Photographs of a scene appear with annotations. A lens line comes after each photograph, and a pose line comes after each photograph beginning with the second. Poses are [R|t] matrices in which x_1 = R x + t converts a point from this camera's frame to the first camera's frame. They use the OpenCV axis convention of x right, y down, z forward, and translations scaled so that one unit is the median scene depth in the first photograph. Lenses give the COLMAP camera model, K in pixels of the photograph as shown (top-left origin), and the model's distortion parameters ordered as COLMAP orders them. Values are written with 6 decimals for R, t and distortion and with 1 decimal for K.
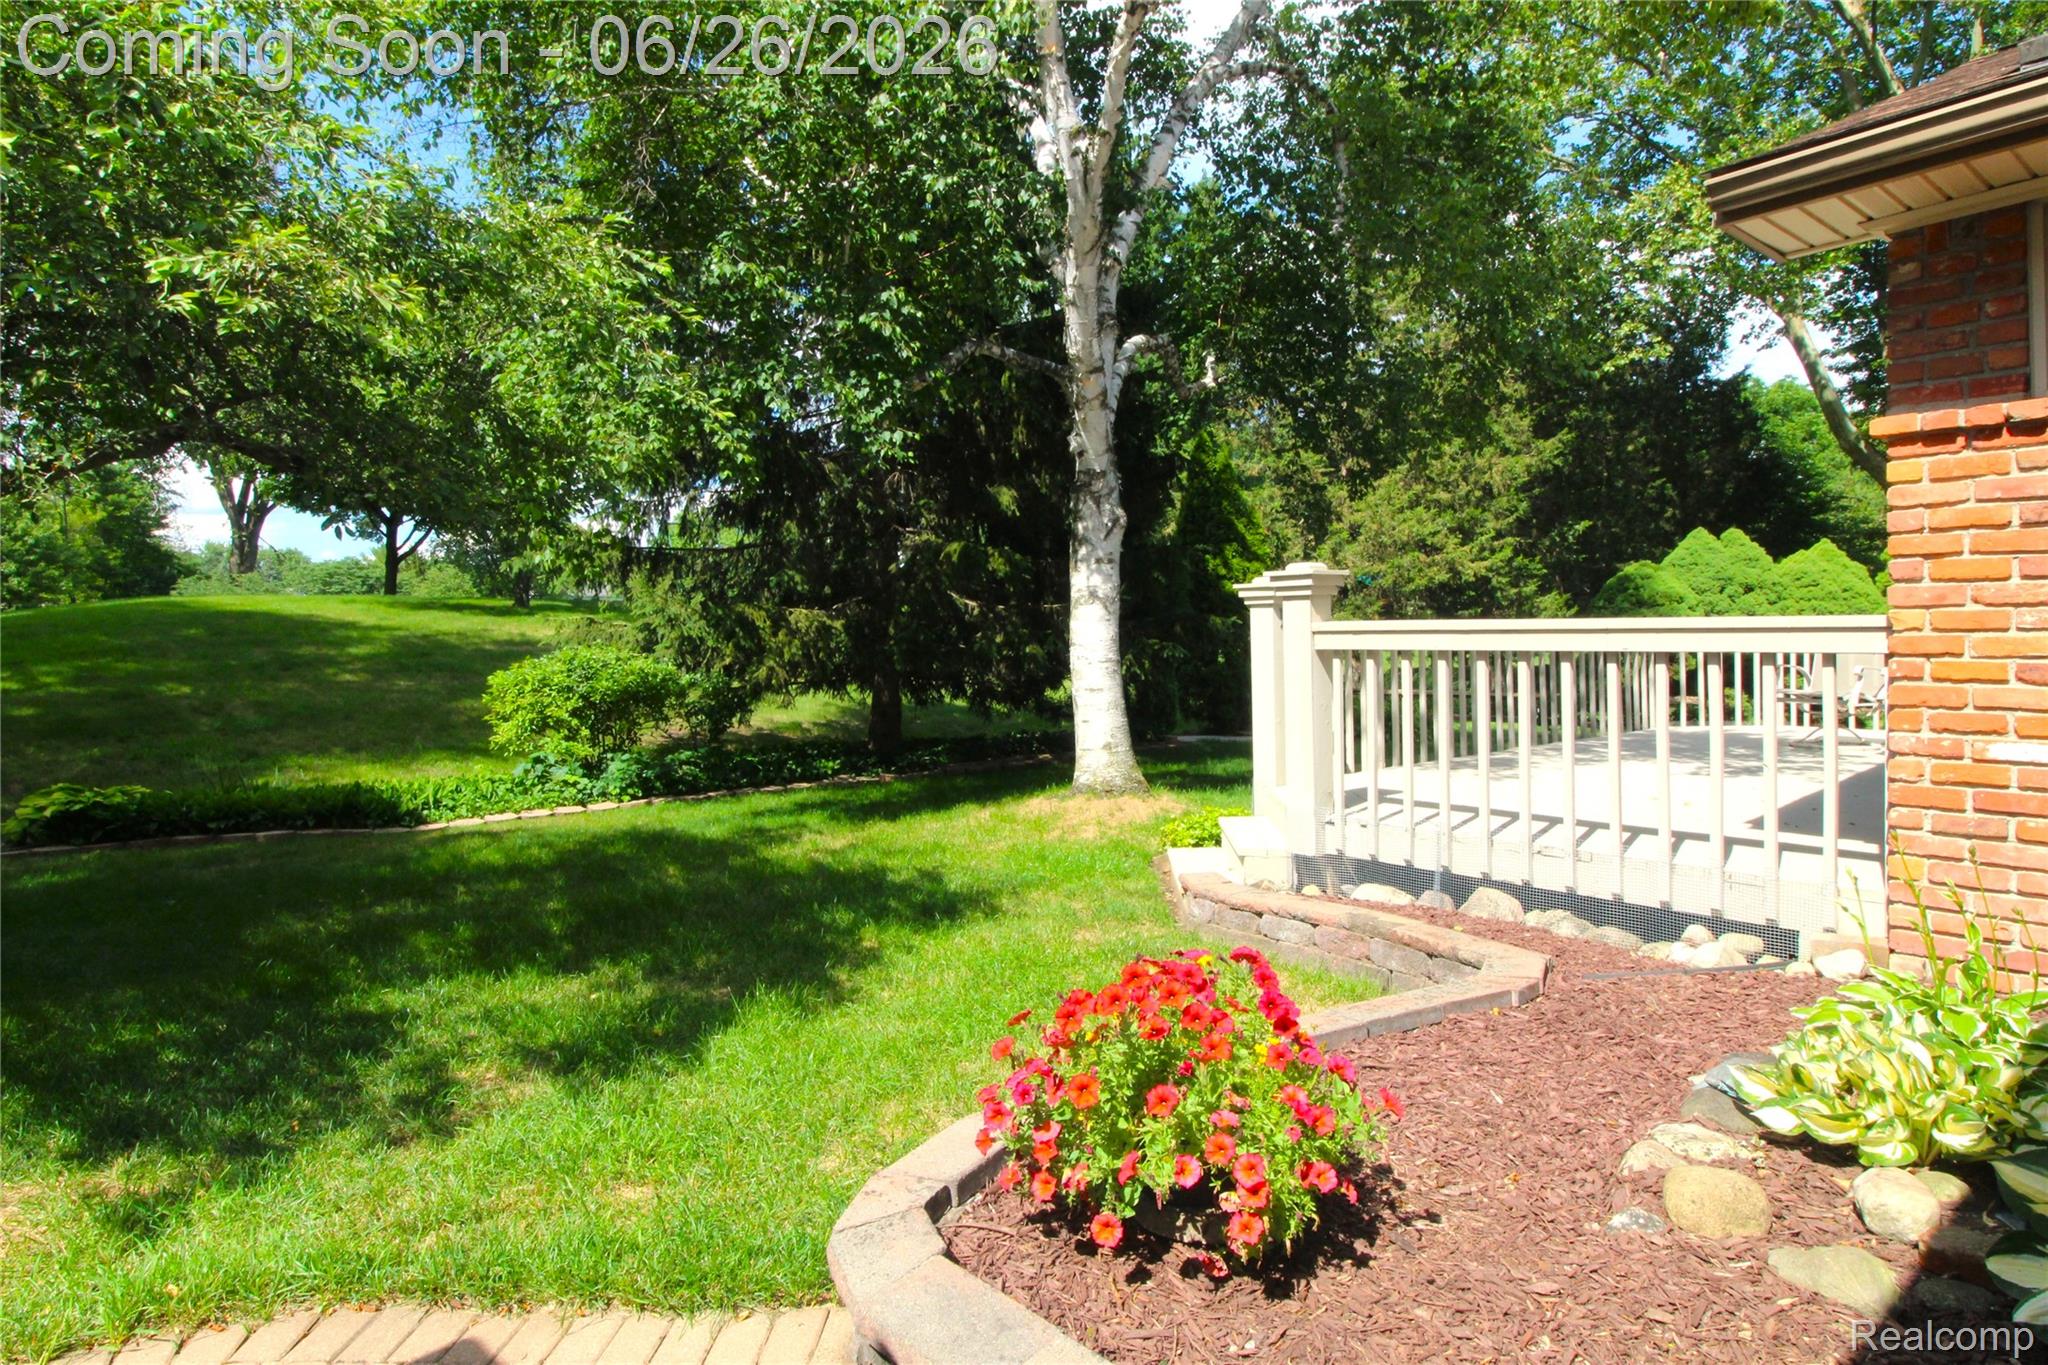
lens RADIAL K [[1140.7, 0, 1031.6], [0, 1140.7, 647.7], [0, 0, 1]] dist [0.020770, -0.026958]
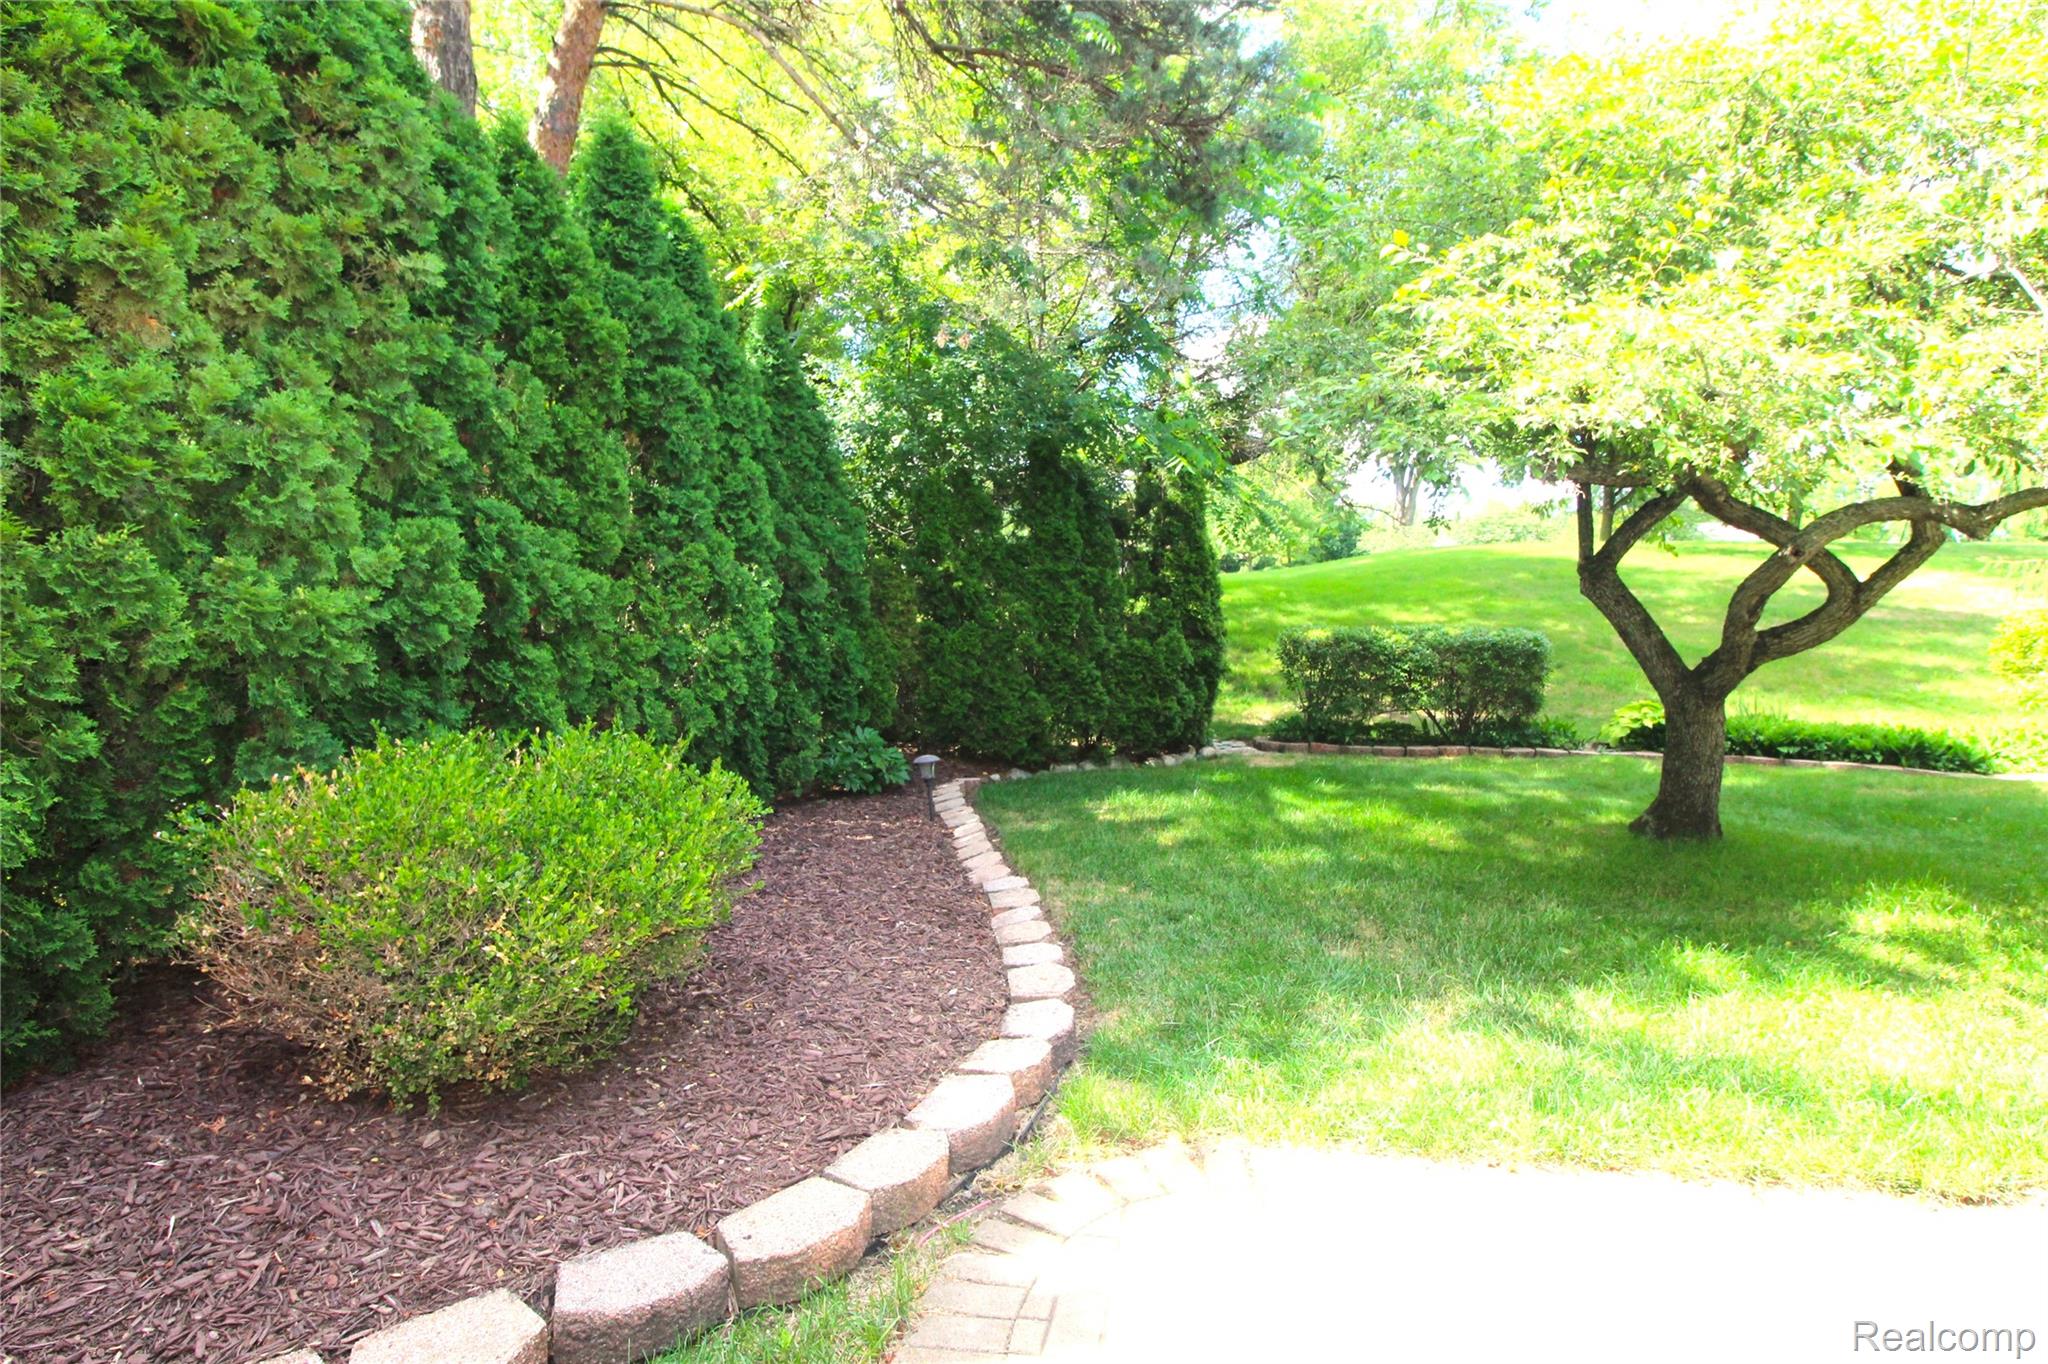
lens RADIAL K [[1140.7, 0, 1031.6], [0, 1140.7, 647.2], [0, 0, 1]] dist [0.020770, -0.026958]
pose [[0.627888, 0.051257, -0.776614, -0.273260], [-0.014552, 0.998428, 0.054131, 0.006294], [0.778168, -0.022687, 0.627646, -0.217424]]
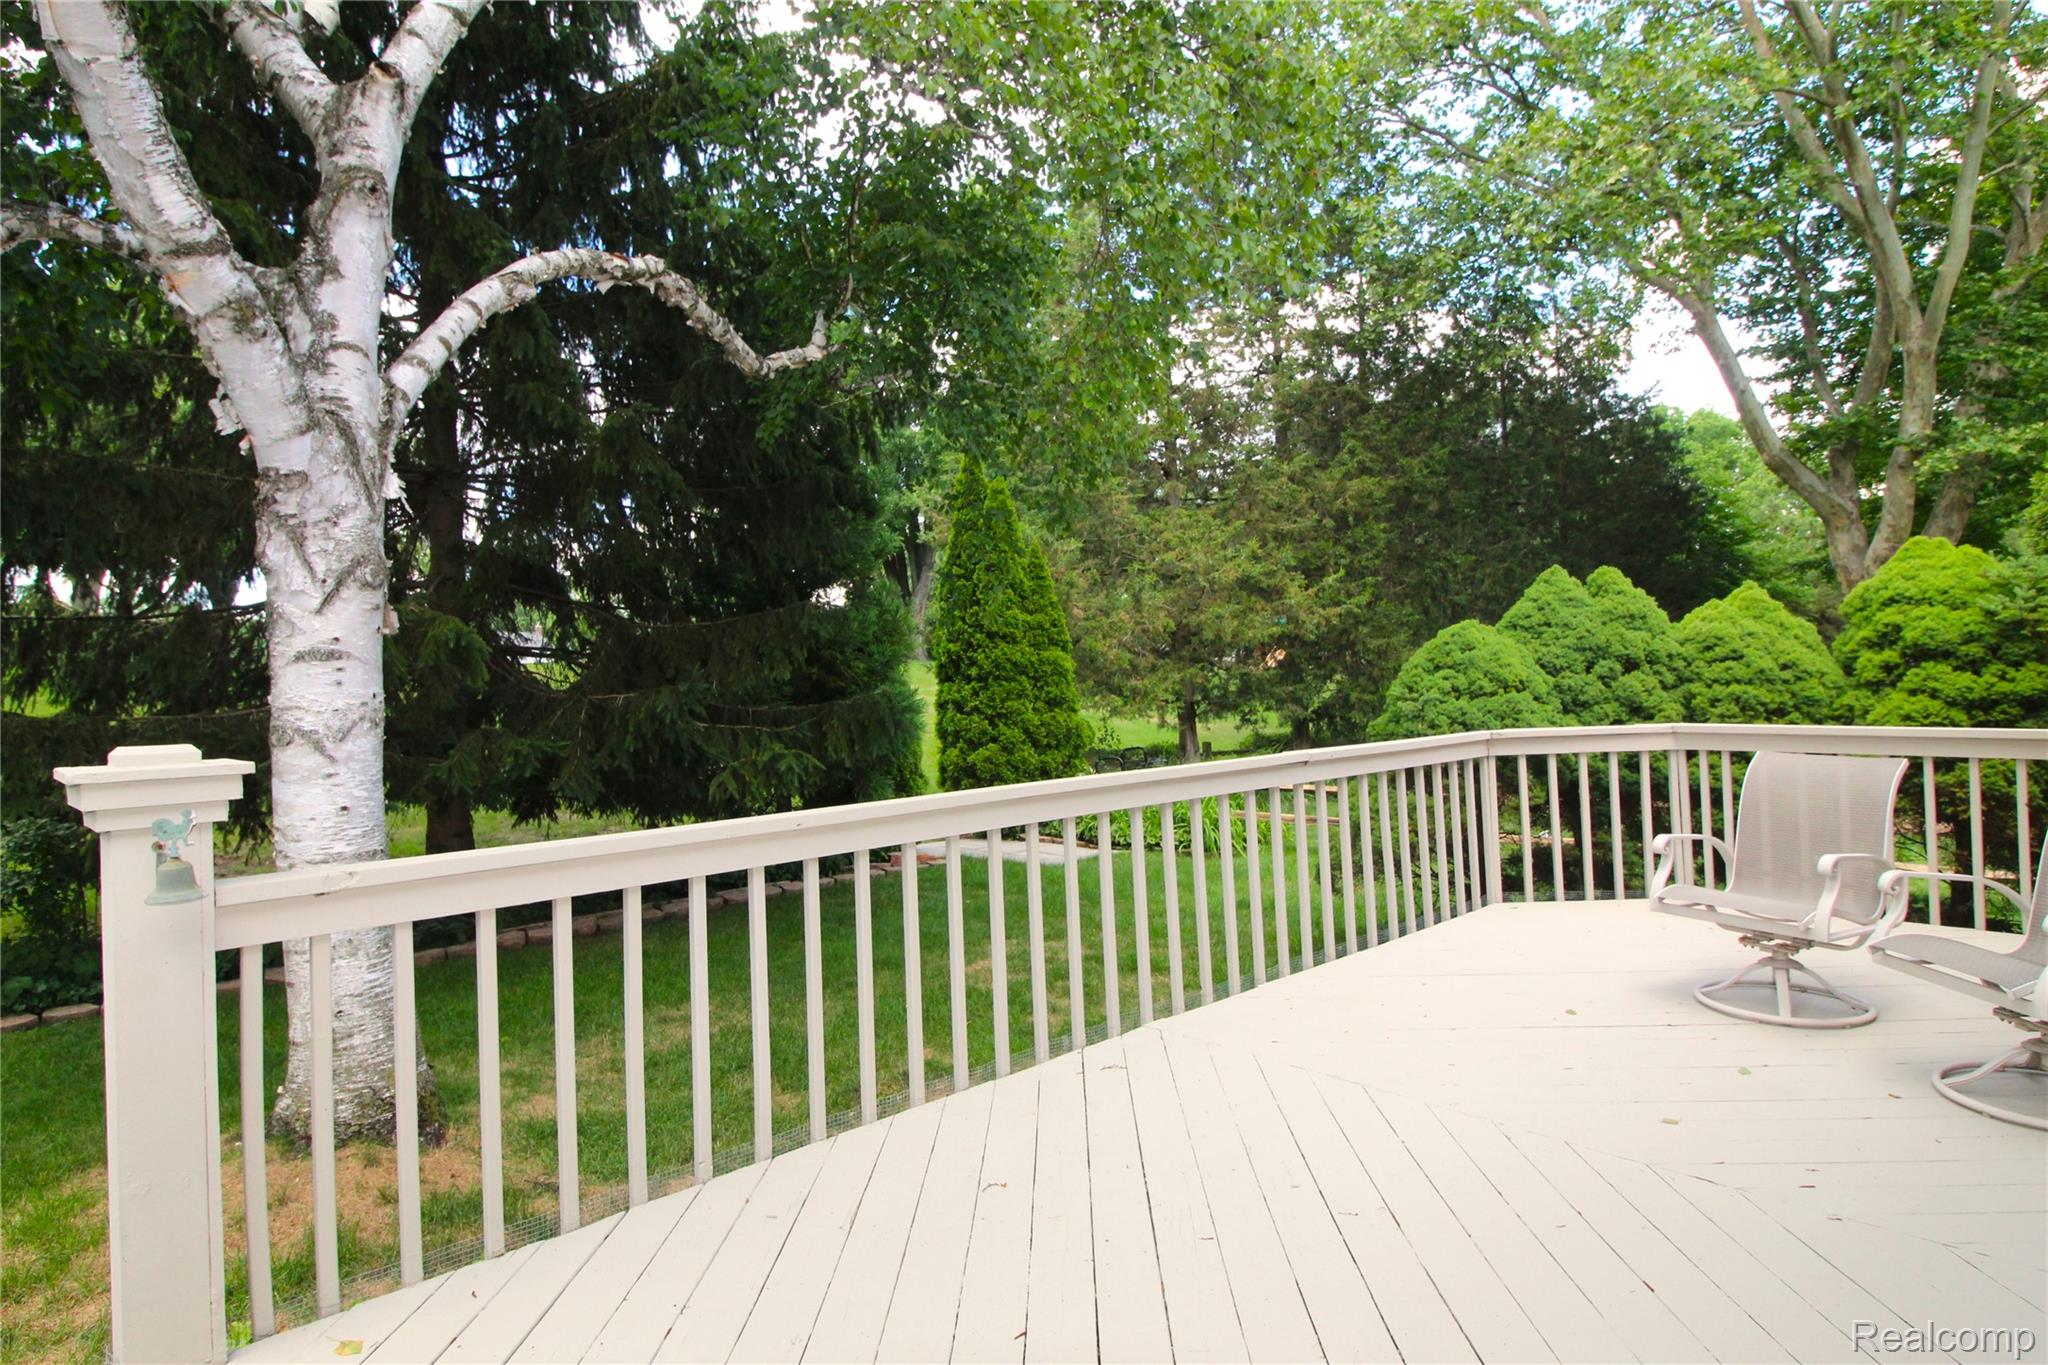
lens RADIAL K [[1140.7, 0, 1031.6], [0, 1140.7, 647.7], [0, 0, 1]] dist [0.020770, -0.026958]
pose [[0.998935, -0.016680, 0.043012, 0.265906], [0.018153, 0.999255, -0.034070, -0.043071], [-0.042412, 0.034814, 0.998493, 0.381508]]
